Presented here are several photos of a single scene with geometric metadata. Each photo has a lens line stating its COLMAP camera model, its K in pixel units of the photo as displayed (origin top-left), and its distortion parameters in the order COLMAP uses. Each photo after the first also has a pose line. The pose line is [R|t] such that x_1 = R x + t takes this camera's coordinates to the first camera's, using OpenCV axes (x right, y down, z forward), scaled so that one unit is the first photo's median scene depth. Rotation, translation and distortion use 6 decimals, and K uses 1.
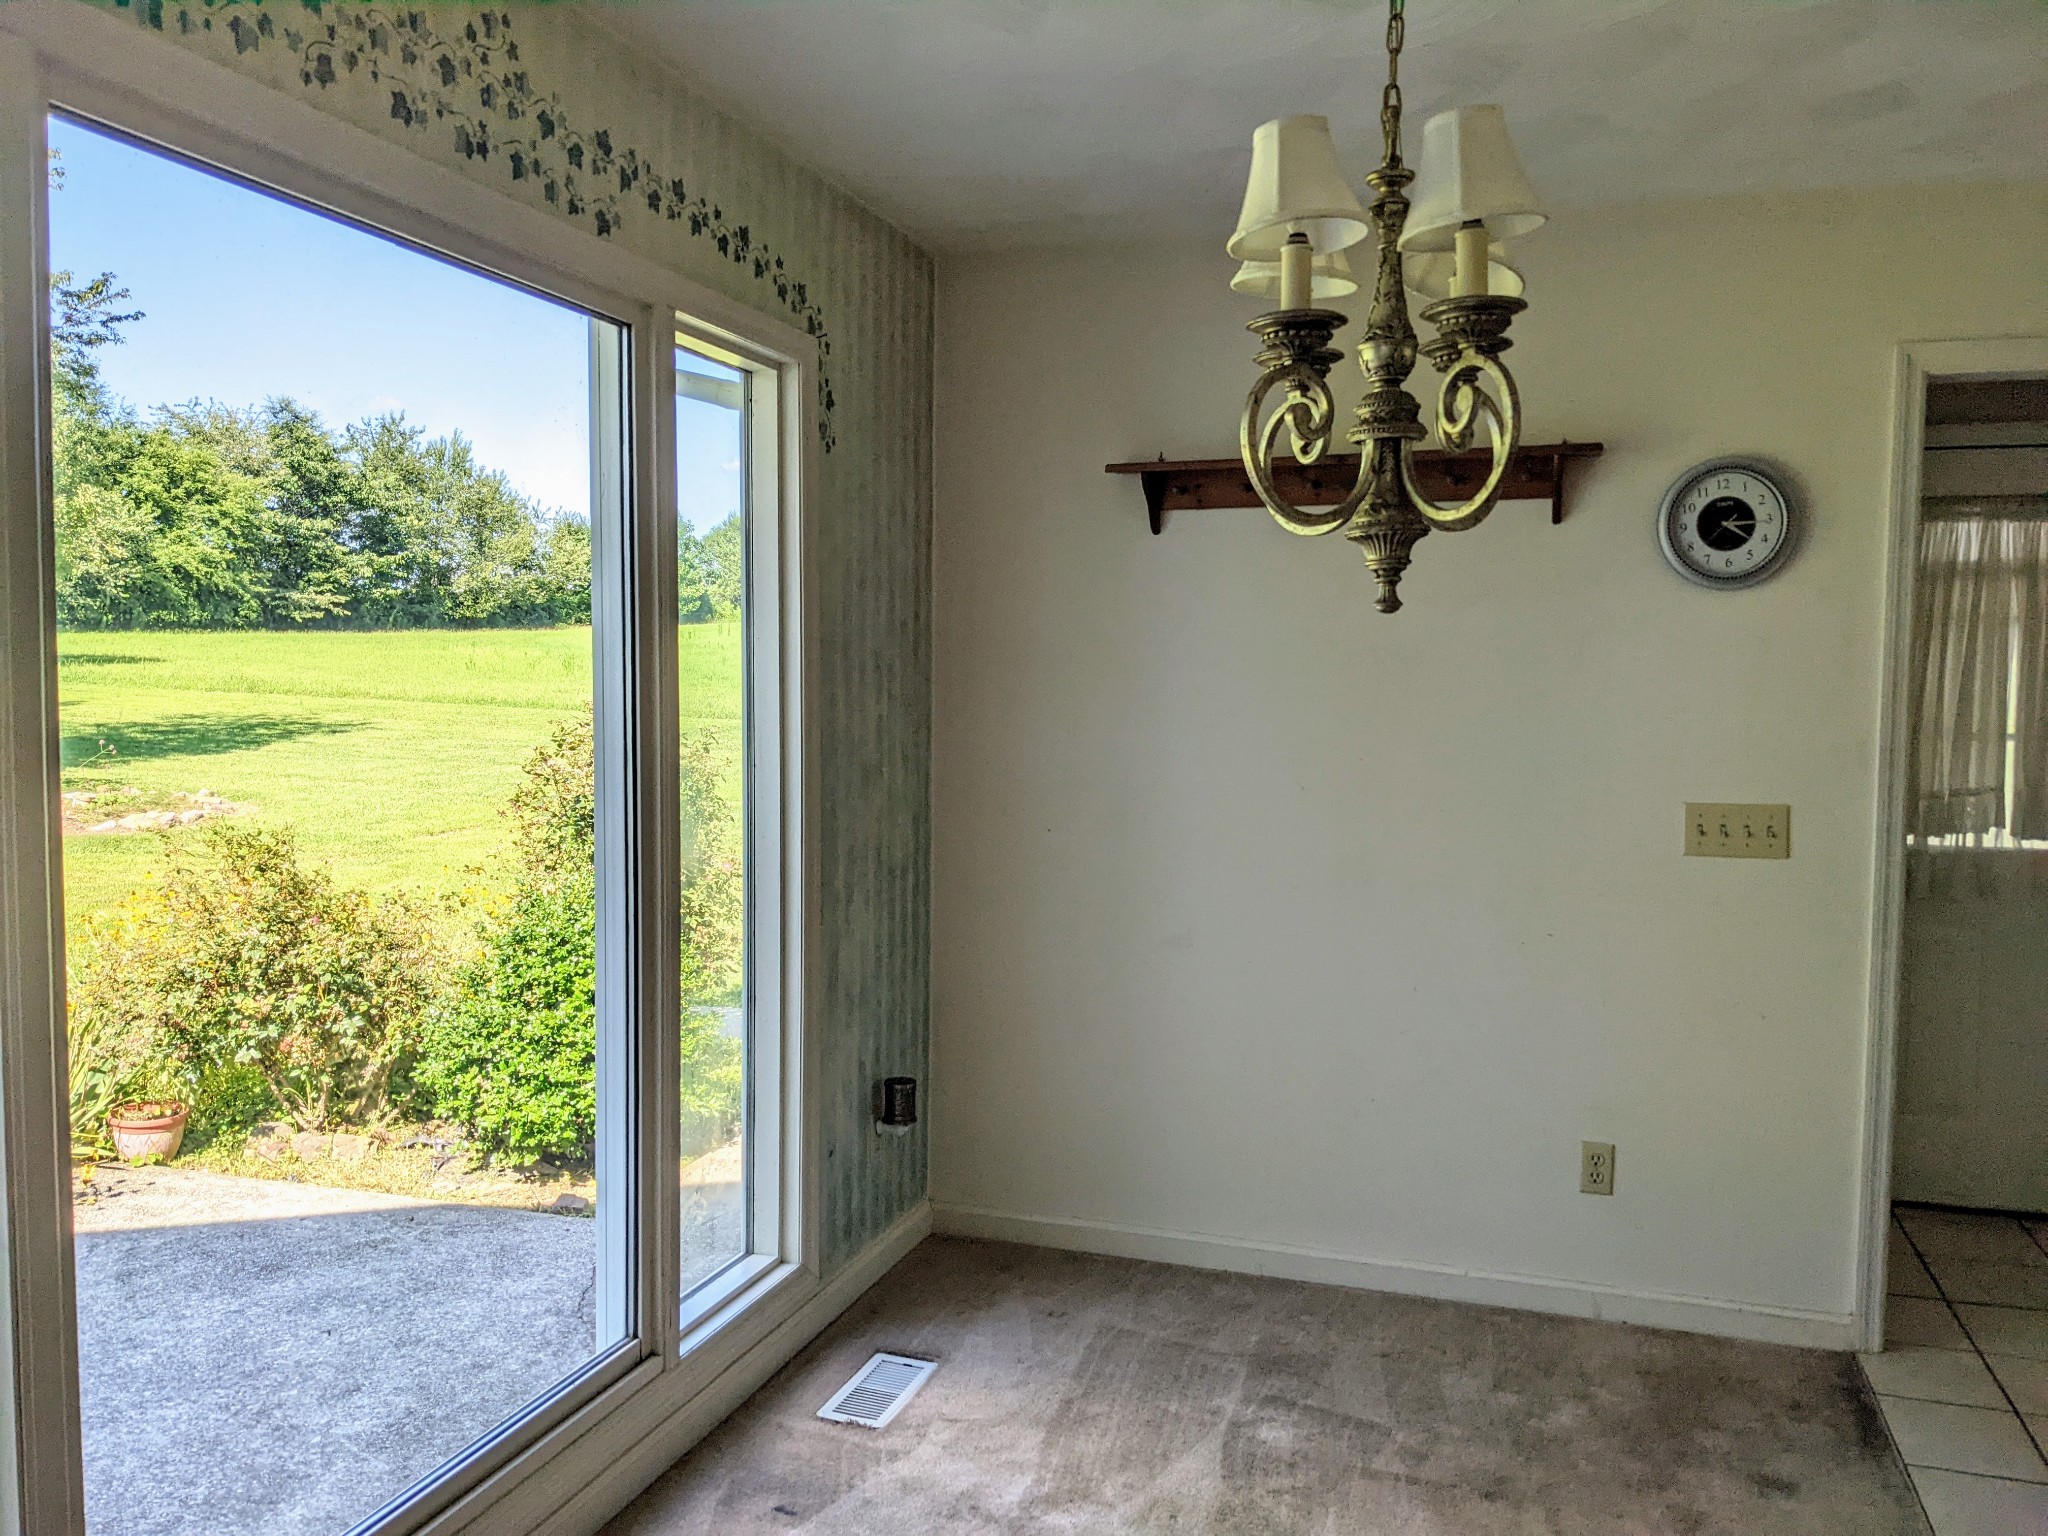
lens RADIAL K [[1631.8, 0, 1029.7], [0, 1631.8, 758.9], [0, 0, 1]] dist [0.045622, -0.067399]
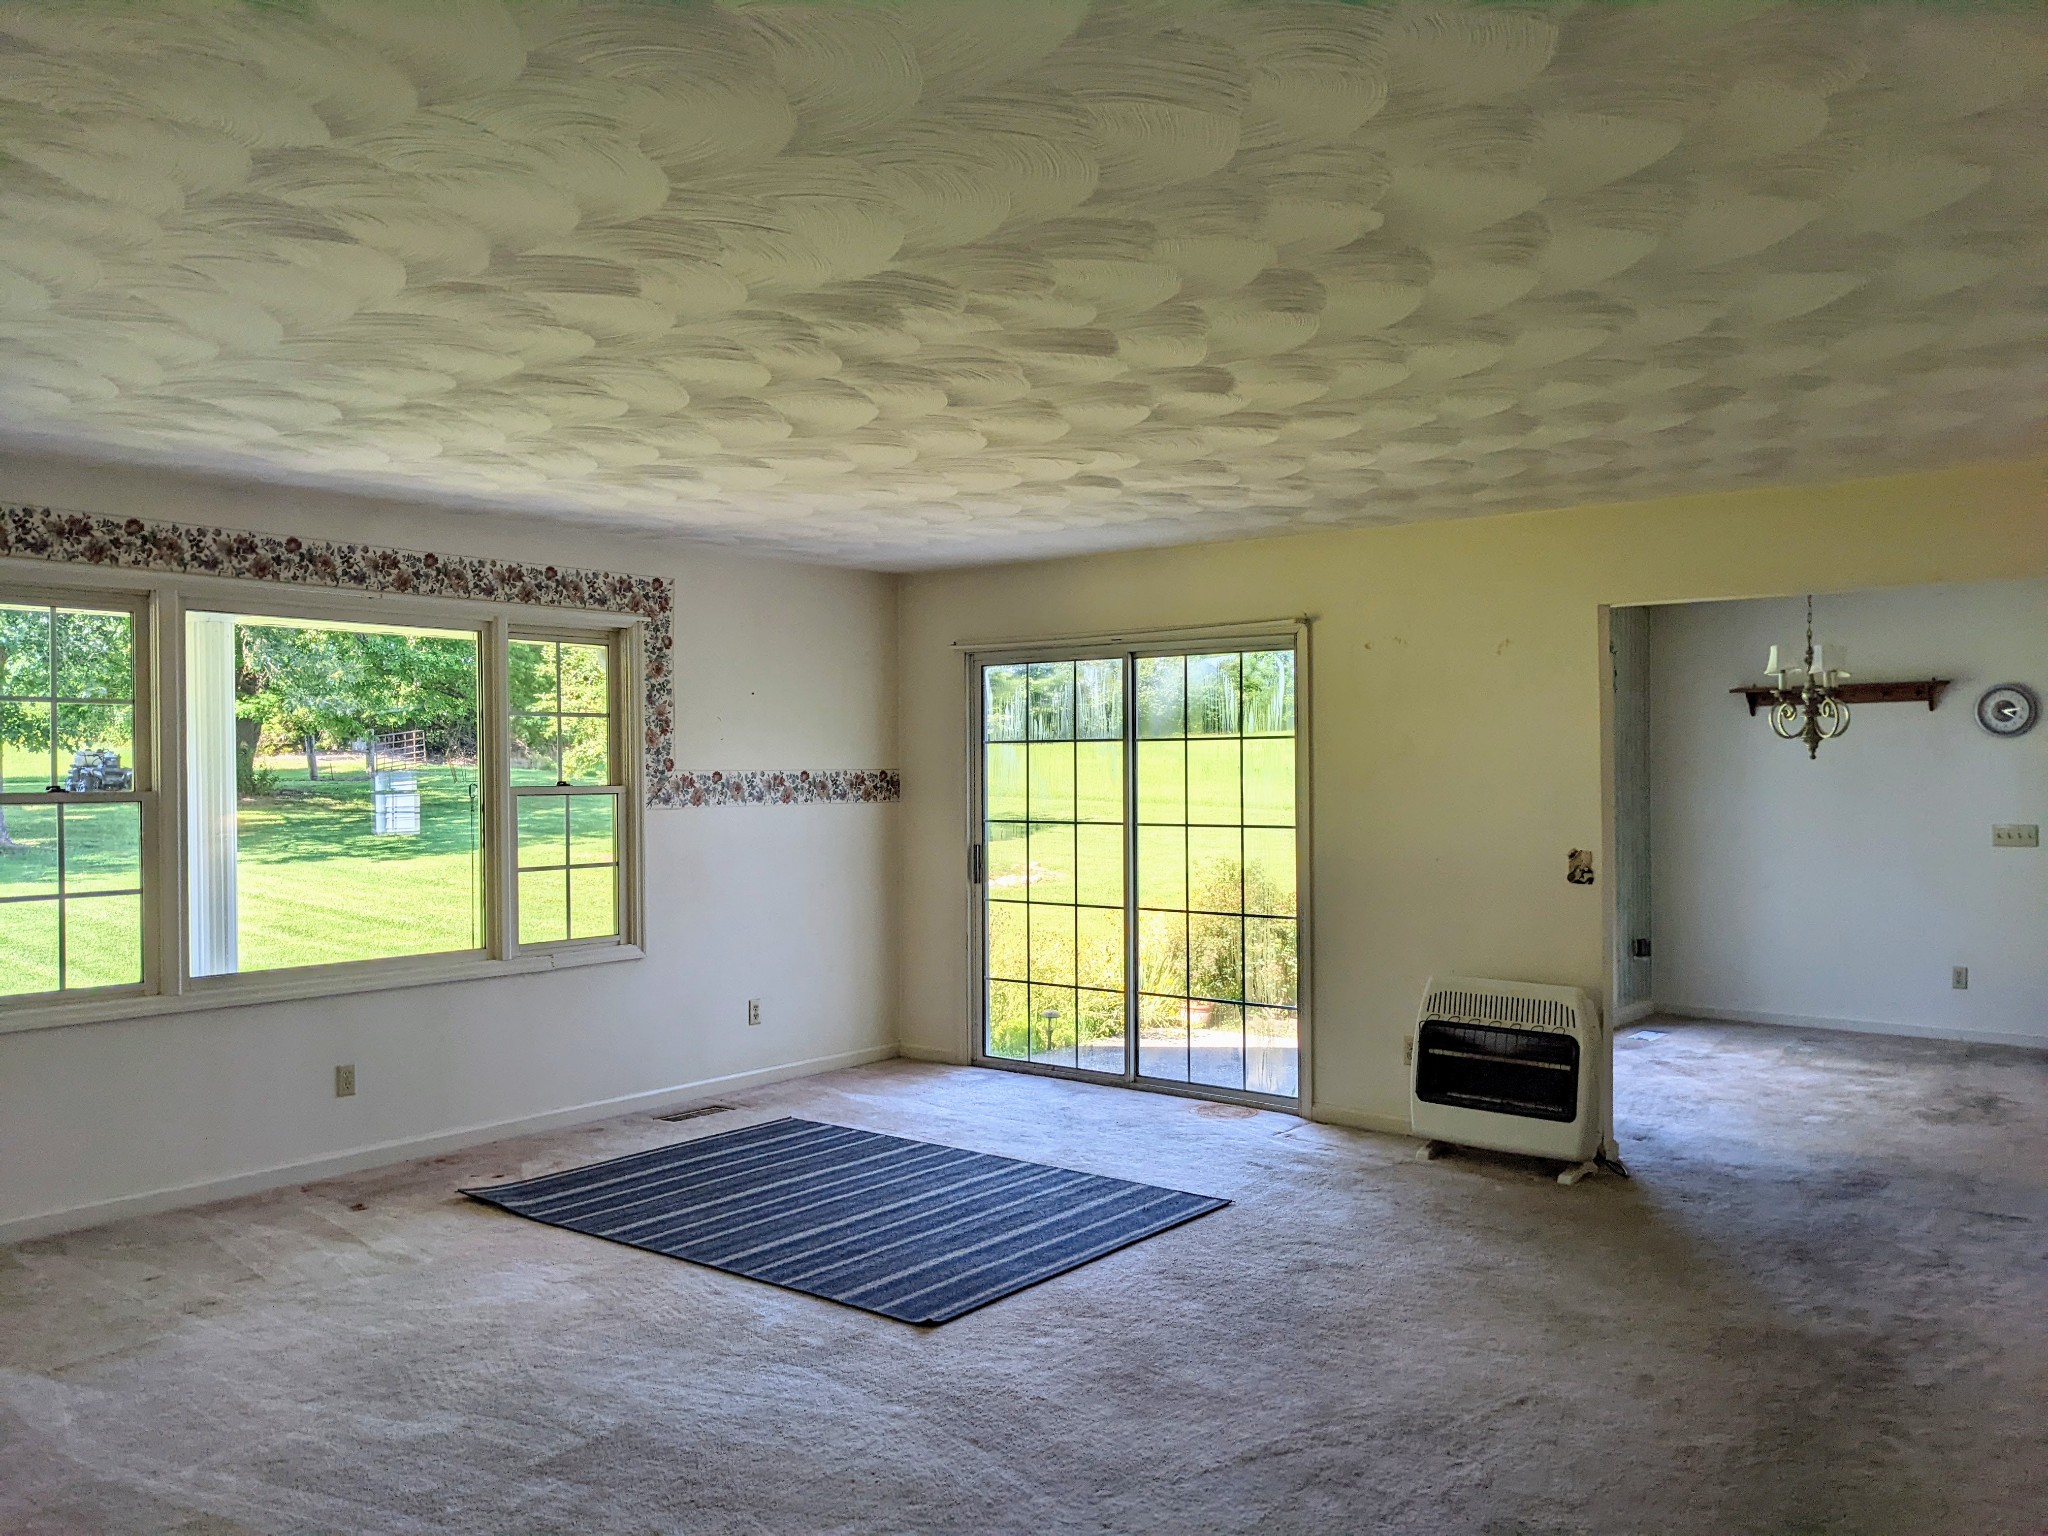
lens RADIAL K [[1631.8, 0, 1029.7], [0, 1631.8, 758.9], [0, 0, 1]] dist [0.045622, -0.067399]
pose [[0.939202, -0.015374, -0.343020, -0.102376], [-0.005832, 0.998139, -0.060704, 0.084740], [0.343314, 0.059014, 0.937365, -1.770675]]
